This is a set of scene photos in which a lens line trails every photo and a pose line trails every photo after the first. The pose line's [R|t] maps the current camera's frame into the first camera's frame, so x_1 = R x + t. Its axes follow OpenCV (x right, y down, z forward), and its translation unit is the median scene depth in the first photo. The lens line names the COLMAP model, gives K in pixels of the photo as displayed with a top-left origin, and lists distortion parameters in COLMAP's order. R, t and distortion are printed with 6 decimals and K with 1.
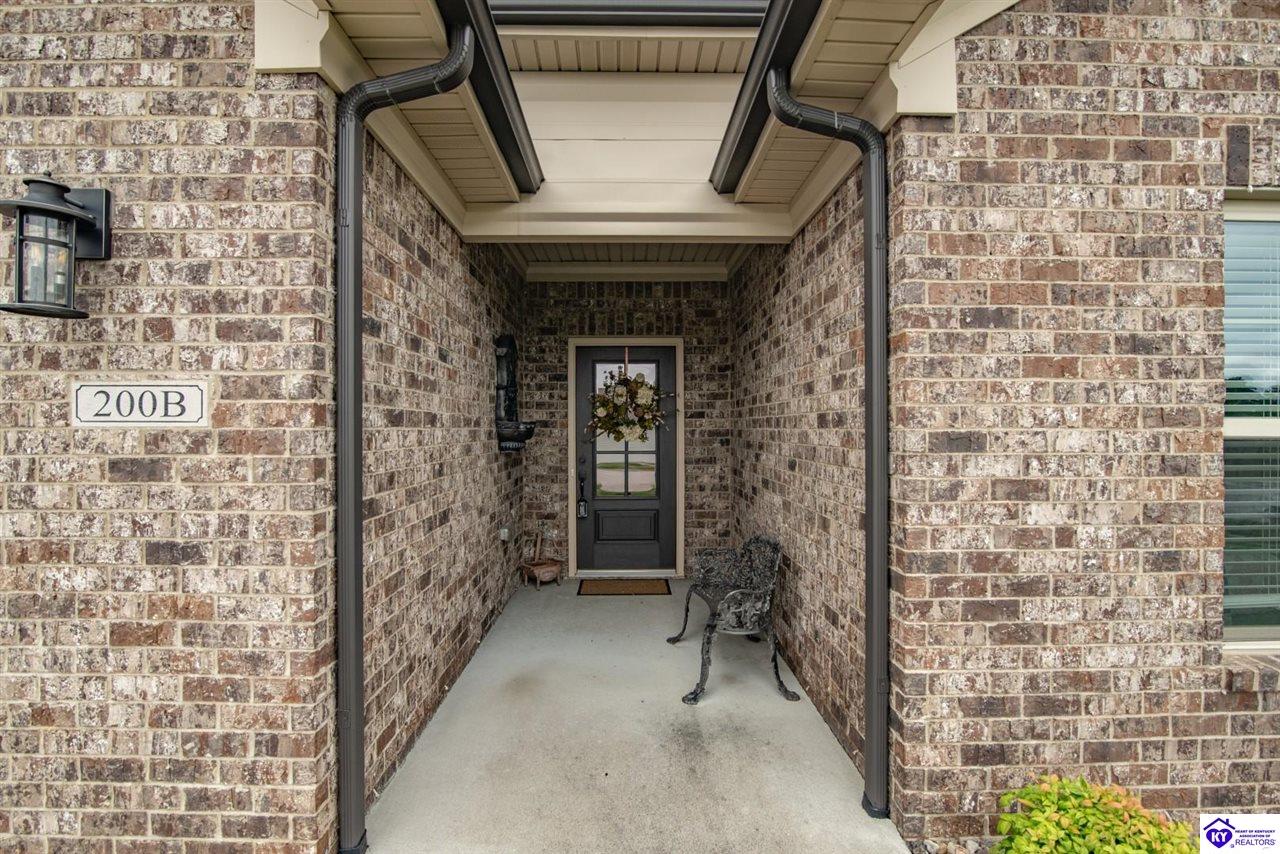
lens RADIAL K [[578.5, 0, 633.2], [0, 578.5, 424.6], [0, 0, 1]] dist [-0.016546, 0.000338]
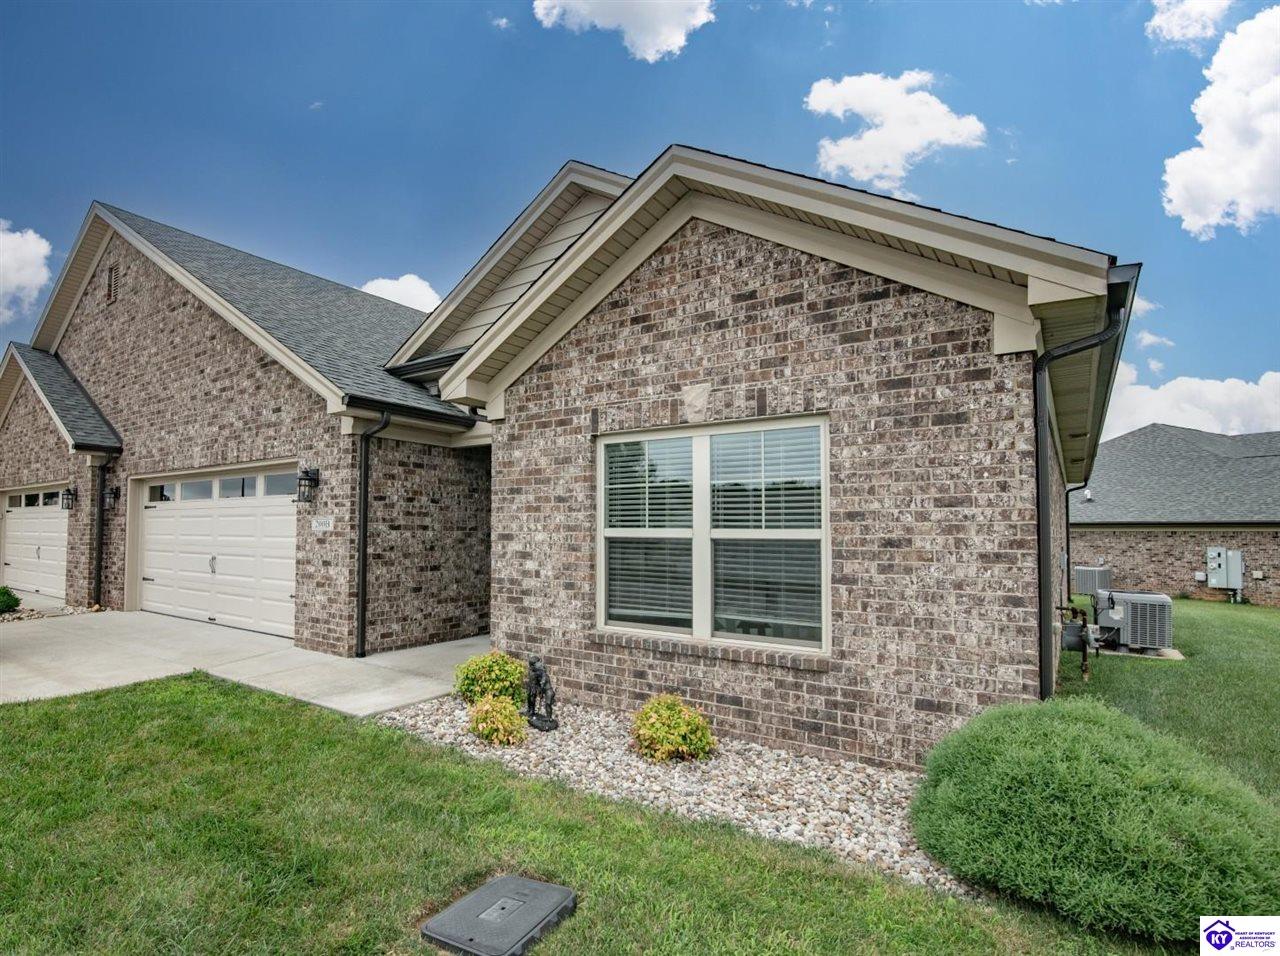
lens RADIAL K [[670.1, 0, 637.9], [0, 670.1, 501.7], [0, 0, 1]] dist [-0.019828, 0.000082]
pose [[0.828474, -0.019186, -0.559698, 2.848462], [-0.004233, 0.999170, -0.040517, -0.010452], [0.560011, 0.035936, 0.827705, -1.275268]]
